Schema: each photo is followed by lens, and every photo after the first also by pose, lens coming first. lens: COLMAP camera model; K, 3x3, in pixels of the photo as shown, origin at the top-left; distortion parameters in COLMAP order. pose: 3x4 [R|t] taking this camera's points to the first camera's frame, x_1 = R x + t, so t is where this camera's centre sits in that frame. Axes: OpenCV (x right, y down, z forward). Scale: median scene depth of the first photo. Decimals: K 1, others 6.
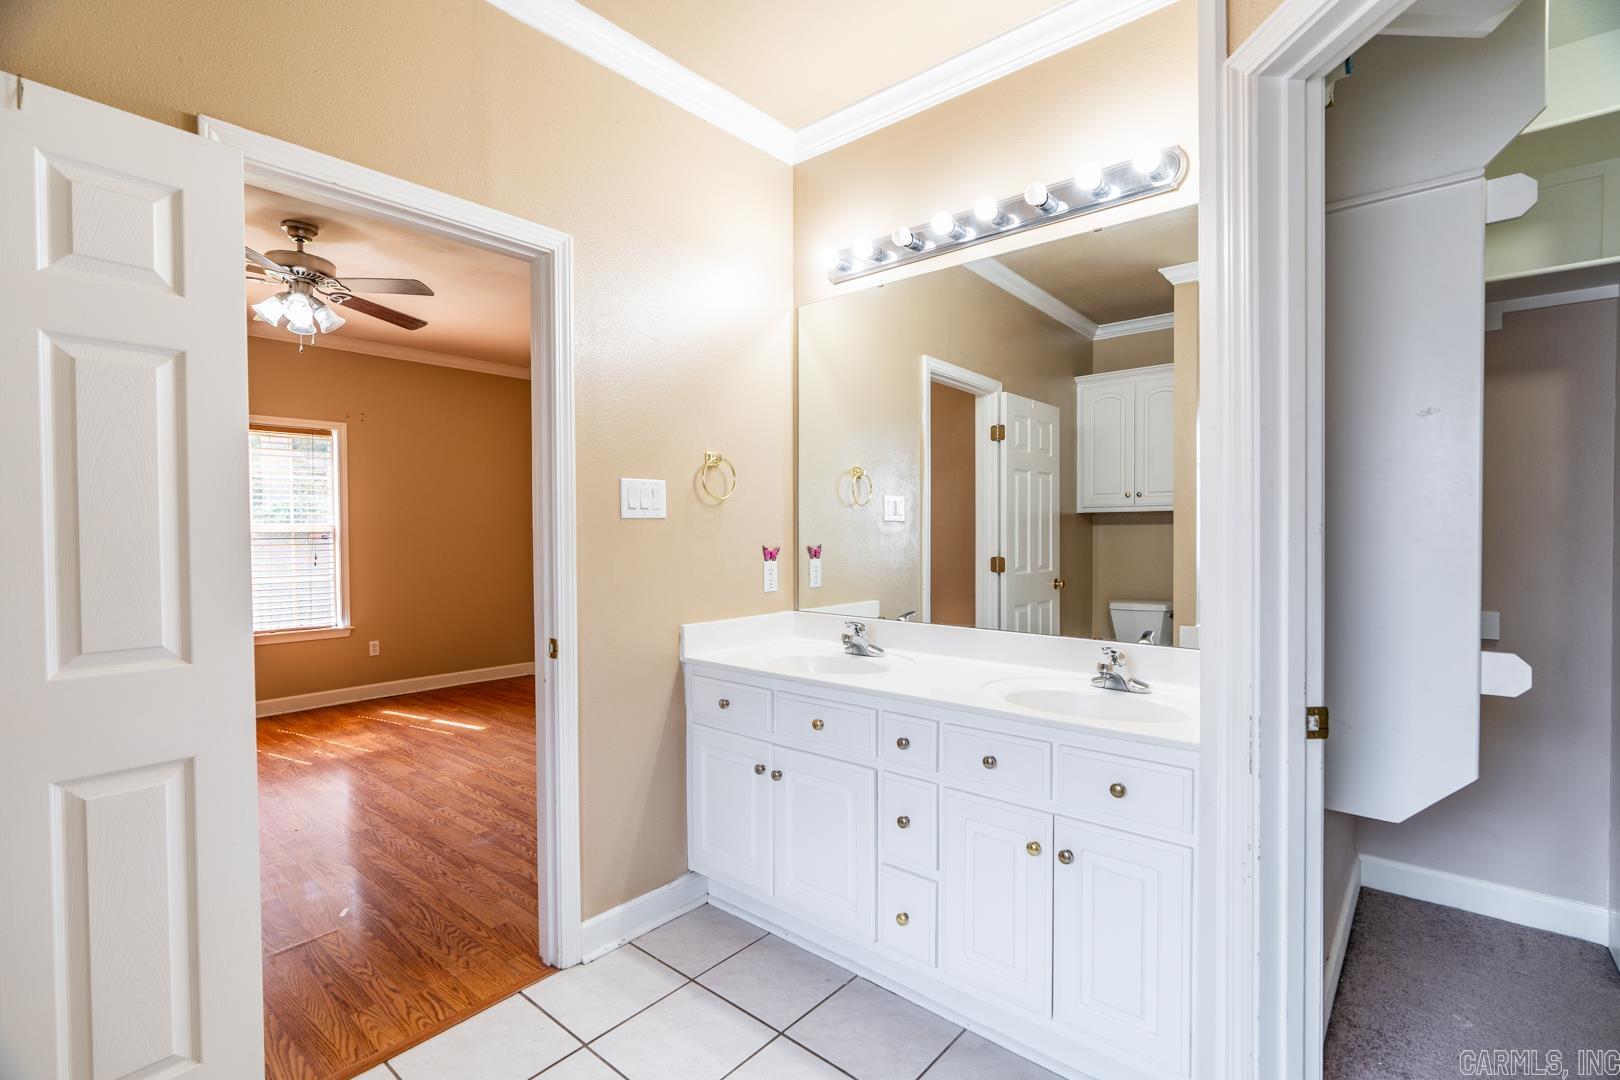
lens RADIAL K [[734.3, 0, 808.7], [0, 734.3, 542.0], [0, 0, 1]] dist [-0.006463, 0.000486]
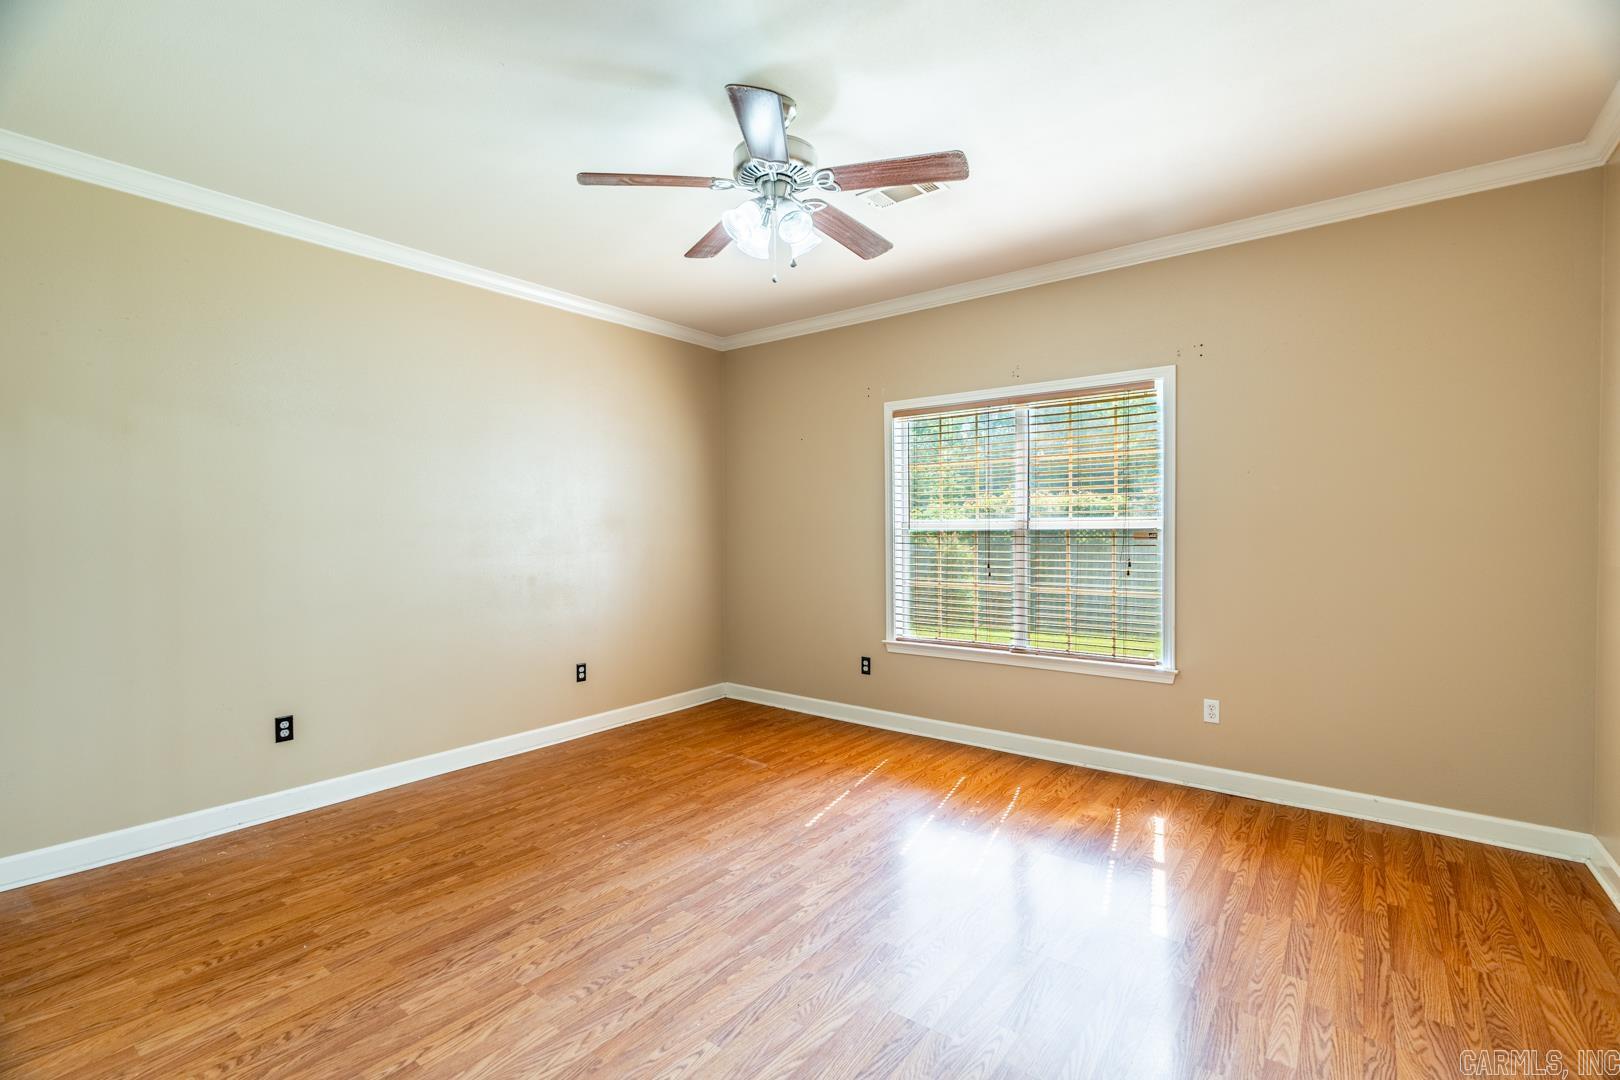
lens RADIAL K [[734.3, 0, 808.7], [0, 734.3, 542.0], [0, 0, 1]] dist [-0.006463, 0.000486]
pose [[0.046232, 0.029122, -0.998506, 0.031192], [-0.007536, 0.999557, 0.028803, -0.024085], [0.998902, 0.006193, 0.046431, 0.840990]]
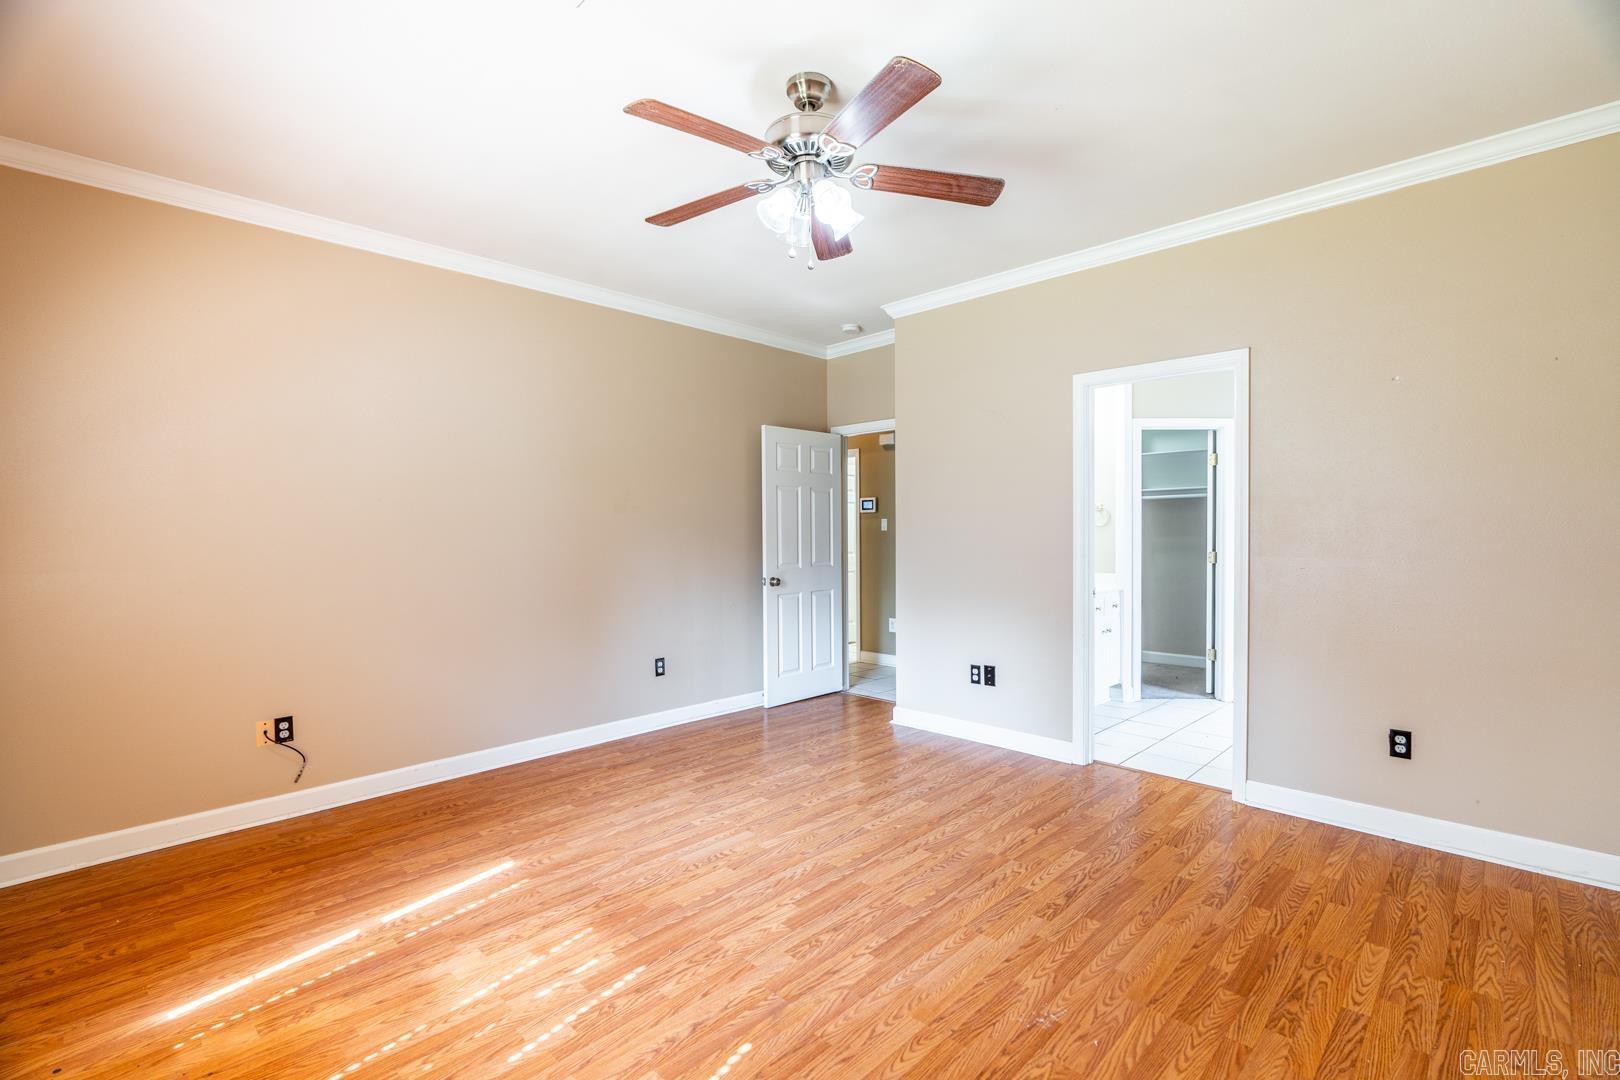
lens RADIAL K [[707.5, 0, 807.1], [0, 707.5, 544.1], [0, 0, 1]] dist [-0.000700, 0.000120]
pose [[0.081021, -0.007041, 0.996687, -1.140870], [0.018987, 0.999804, 0.005519, -0.007054], [-0.996531, 0.018477, 0.081139, 0.802057]]
